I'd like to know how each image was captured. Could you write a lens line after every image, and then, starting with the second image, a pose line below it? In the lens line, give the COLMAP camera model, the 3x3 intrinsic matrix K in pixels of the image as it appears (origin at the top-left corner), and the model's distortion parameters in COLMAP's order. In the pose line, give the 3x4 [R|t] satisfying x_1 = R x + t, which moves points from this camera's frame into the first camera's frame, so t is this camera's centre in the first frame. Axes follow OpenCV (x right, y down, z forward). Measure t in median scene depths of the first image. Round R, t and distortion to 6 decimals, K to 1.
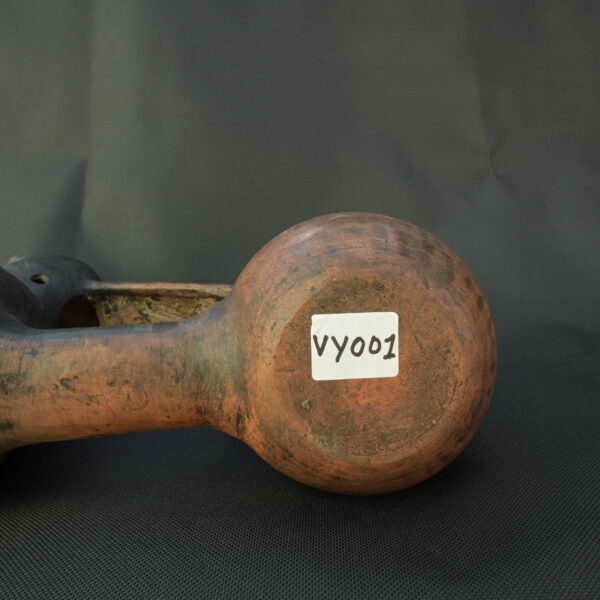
lens RADIAL K [[658.8, 0, 299.2], [0, 658.8, 302.3], [0, 0, 1]] dist [0.024738, 0.000000]
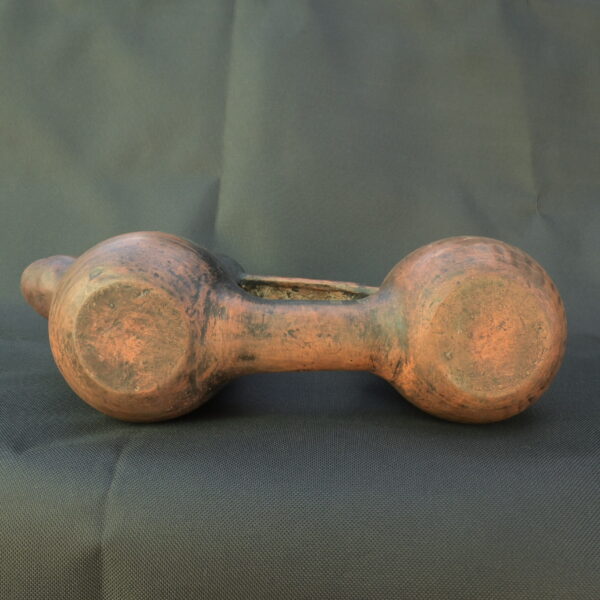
lens RADIAL K [[658.8, 0, 300.4], [0, 658.8, 298.5], [0, 0, 1]] dist [0.024738, 0.000000]
pose [[0.997547, 0.069787, 0.005414, -0.342757], [-0.069556, 0.996964, -0.034993, 0.093880], [-0.007840, 0.034530, 0.999373, -0.549253]]
